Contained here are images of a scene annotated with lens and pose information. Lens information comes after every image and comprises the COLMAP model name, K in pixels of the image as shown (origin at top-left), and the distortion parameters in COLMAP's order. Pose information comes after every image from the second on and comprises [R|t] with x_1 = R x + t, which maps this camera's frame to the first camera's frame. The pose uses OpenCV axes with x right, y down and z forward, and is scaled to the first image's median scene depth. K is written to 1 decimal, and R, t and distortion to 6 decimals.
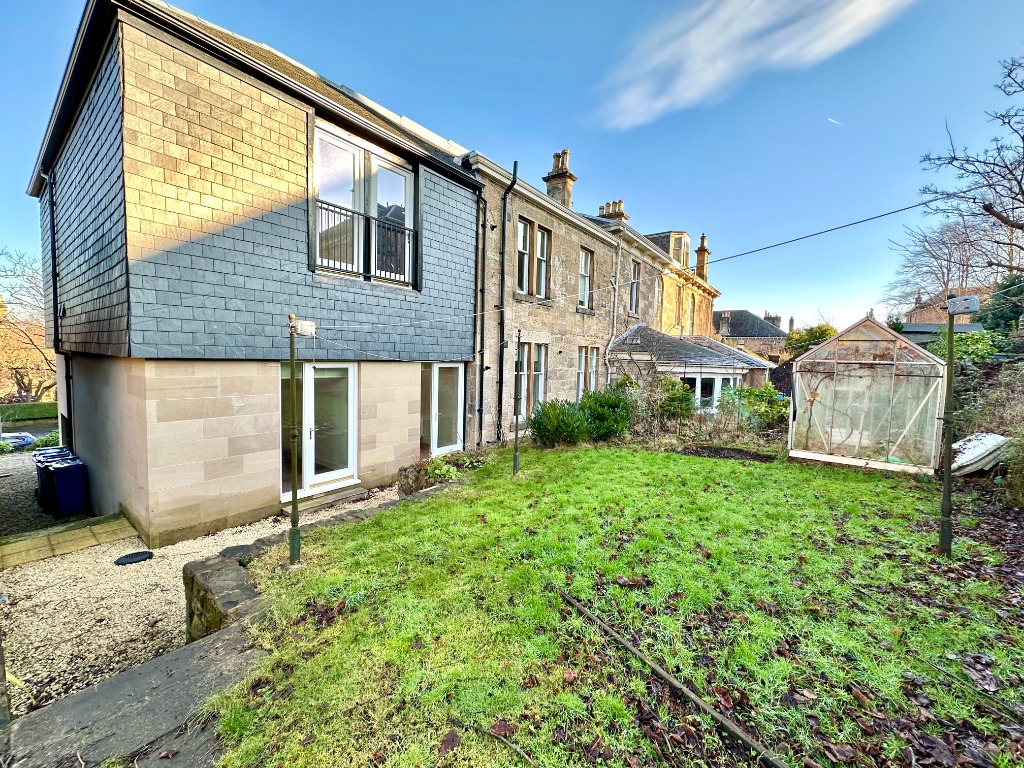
lens RADIAL K [[407.0, 0, 511.0], [0, 407.0, 382.8], [0, 0, 1]] dist [-0.000669, 0.000061]
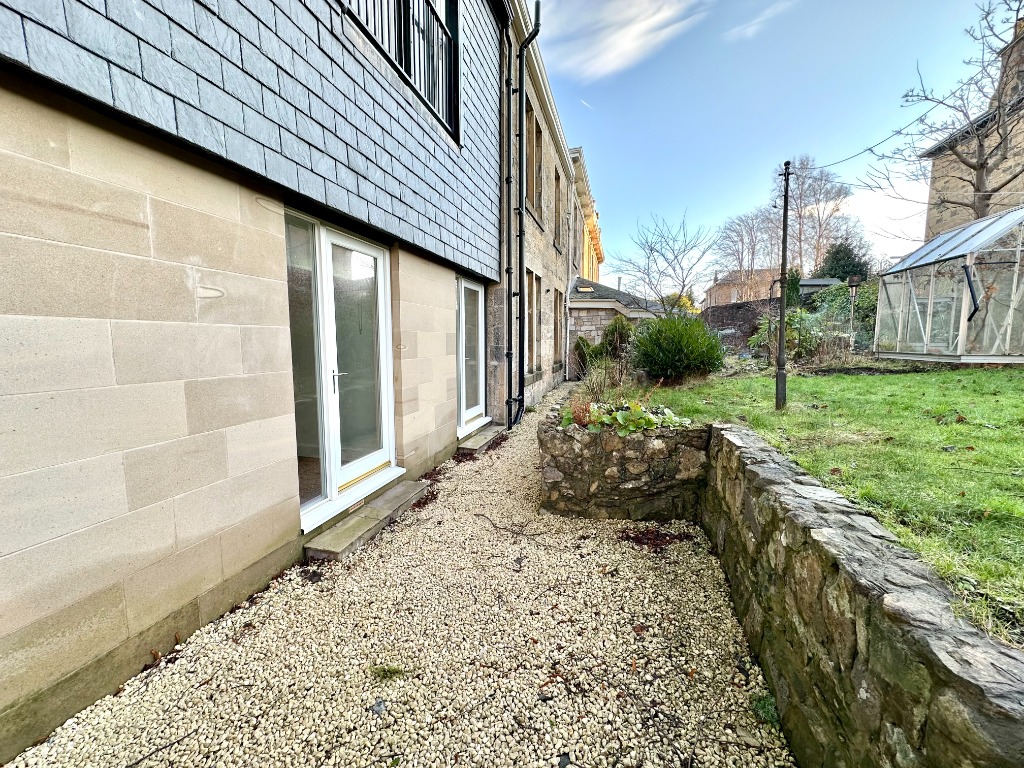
lens RADIAL K [[407.0, 0, 511.0], [0, 407.0, 382.8], [0, 0, 1]] dist [-0.000669, 0.000061]
pose [[0.927150, -0.068956, 0.368290, -0.527870], [0.052589, 0.997138, 0.054307, 0.122894], [-0.370981, -0.030983, 0.928124, 0.529418]]
